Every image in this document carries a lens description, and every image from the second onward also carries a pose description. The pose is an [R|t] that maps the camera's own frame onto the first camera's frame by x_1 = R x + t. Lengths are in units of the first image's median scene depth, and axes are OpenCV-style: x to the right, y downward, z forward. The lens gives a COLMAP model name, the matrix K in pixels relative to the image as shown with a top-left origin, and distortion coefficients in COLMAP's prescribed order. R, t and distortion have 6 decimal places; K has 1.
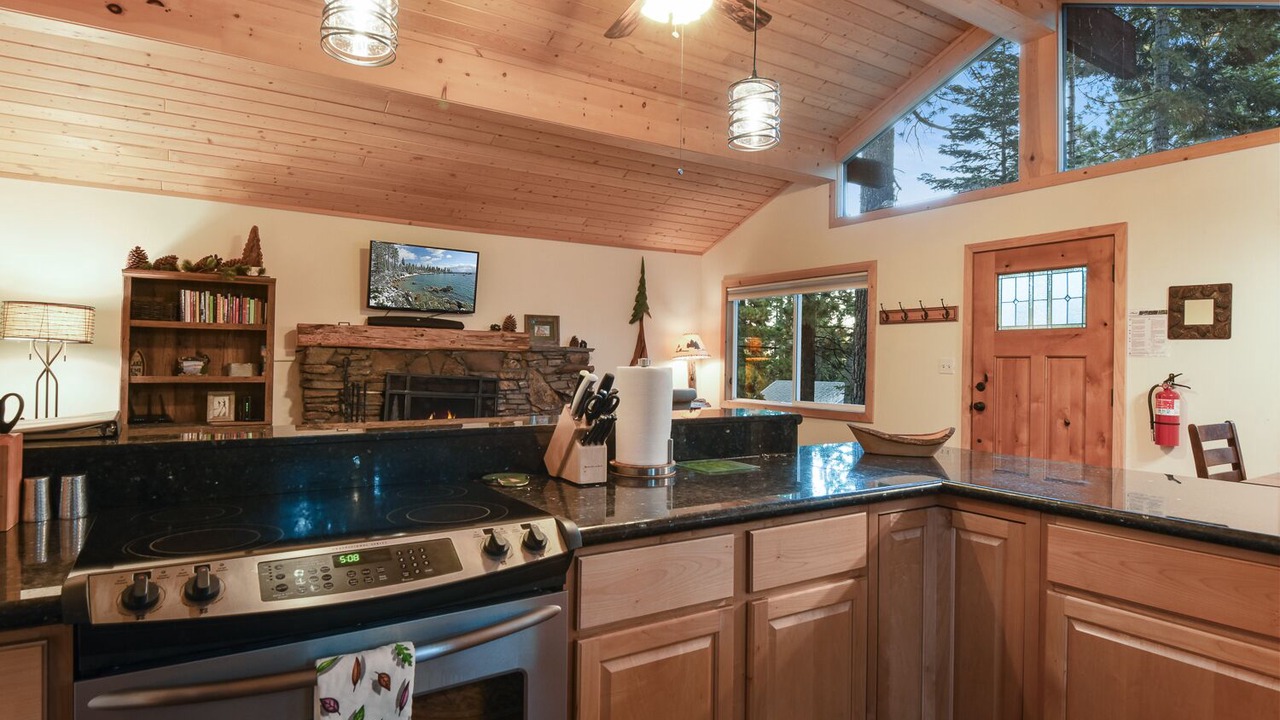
lens RADIAL K [[723.3, 0, 646.0], [0, 723.3, 358.2], [0, 0, 1]] dist [0.000407, -0.011541]
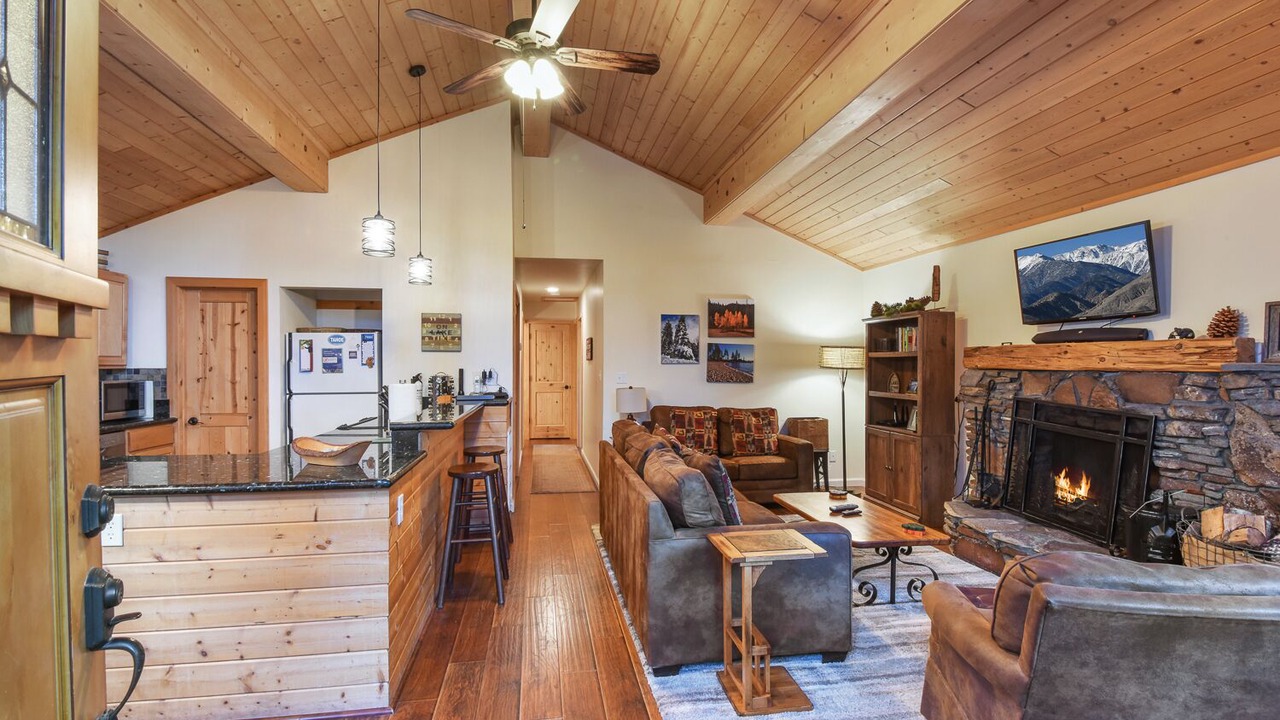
lens RADIAL K [[600.5, 0, 642.6], [0, 600.5, 365.9], [0, 0, 1]] dist [0.003648, -0.019085]
pose [[-0.401435, -0.013091, -0.915794, 0.480110], [-0.002459, 0.999910, -0.013216, -0.007733], [0.915884, -0.003053, -0.401431, 0.865746]]
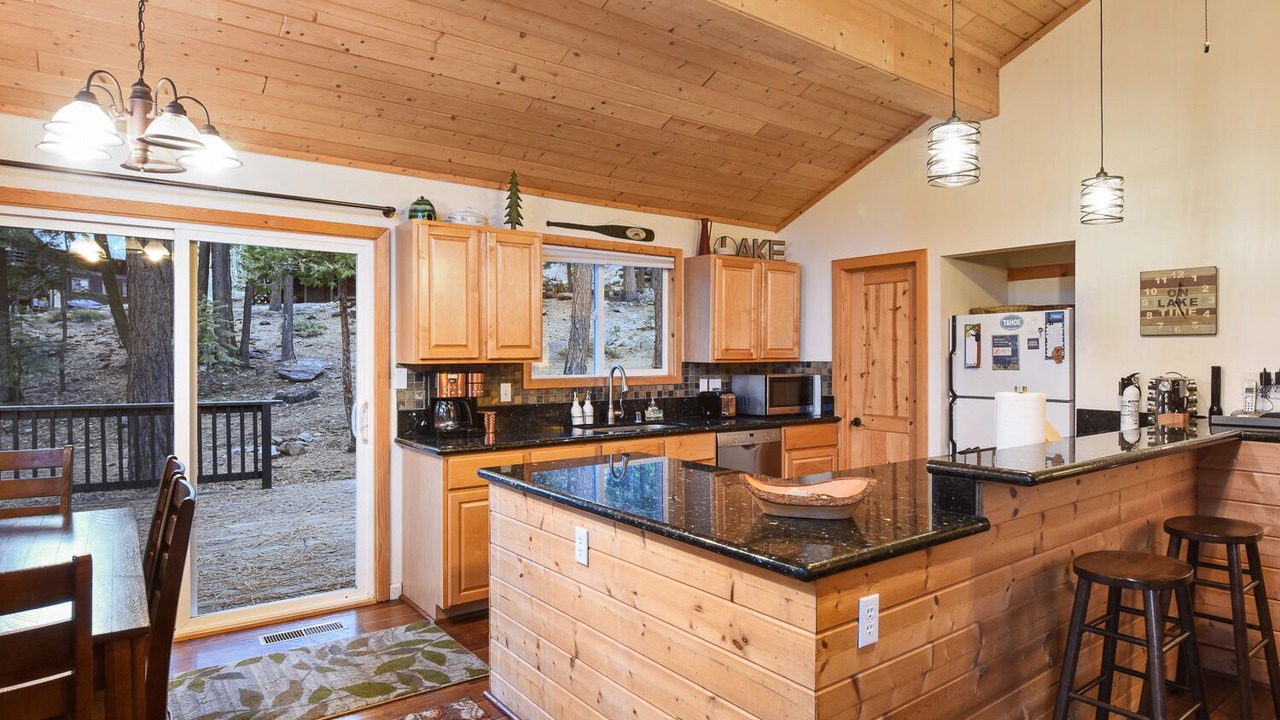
lens RADIAL K [[723.3, 0, 646.0], [0, 723.3, 358.2], [0, 0, 1]] dist [0.000407, -0.011541]
pose [[-0.998162, -0.015127, -0.058681, 0.263042], [-0.015123, 0.999886, -0.000502, -0.014175], [0.058682, 0.000386, -0.998277, 0.818271]]
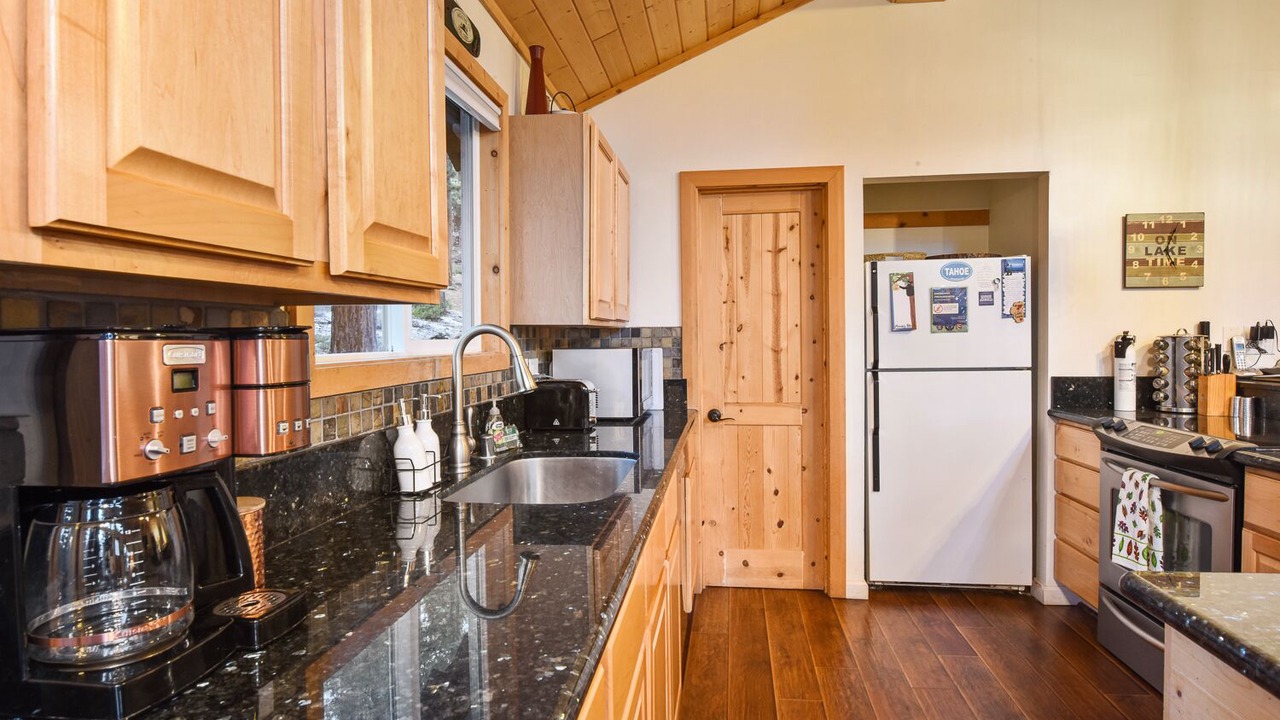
lens RADIAL K [[704.5, 0, 640.0], [0, 704.5, 360.0], [0, 0, 1]] dist [-0.003307, -0.000566]
pose [[-0.649380, 0.014564, -0.760325, 0.449585], [0.003751, 0.999866, 0.015948, 0.004944], [0.760455, 0.007504, -0.649347, 0.251648]]
